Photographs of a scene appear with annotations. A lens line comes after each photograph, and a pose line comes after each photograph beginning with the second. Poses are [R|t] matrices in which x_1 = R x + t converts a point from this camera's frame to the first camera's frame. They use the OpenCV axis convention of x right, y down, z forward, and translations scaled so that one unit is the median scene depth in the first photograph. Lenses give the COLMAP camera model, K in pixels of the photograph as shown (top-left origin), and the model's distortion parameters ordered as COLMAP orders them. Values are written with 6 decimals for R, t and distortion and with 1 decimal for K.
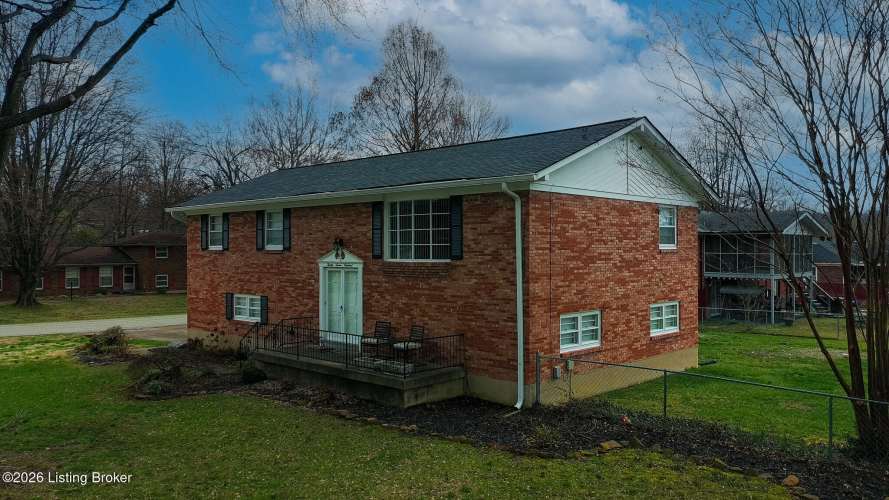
lens RADIAL K [[684.0, 0, 442.3], [0, 684.0, 250.3], [0, 0, 1]] dist [0.061192, -0.054358]
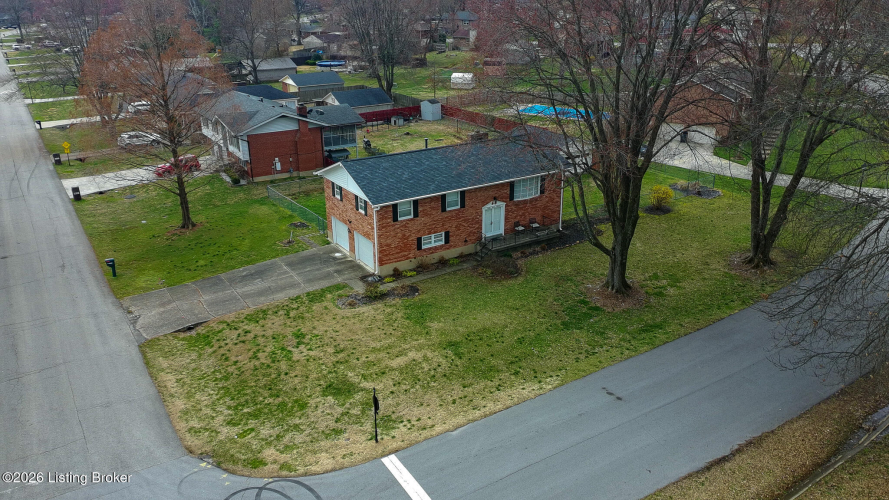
lens RADIAL K [[684.0, 0, 442.2], [0, 684.0, 253.1], [0, 0, 1]] dist [0.061192, -0.054358]
pose [[0.234365, -0.363513, 0.901627, -2.658087], [0.005325, 0.927924, 0.372731, -0.800291], [-0.972134, -0.082554, 0.219409, 0.646491]]
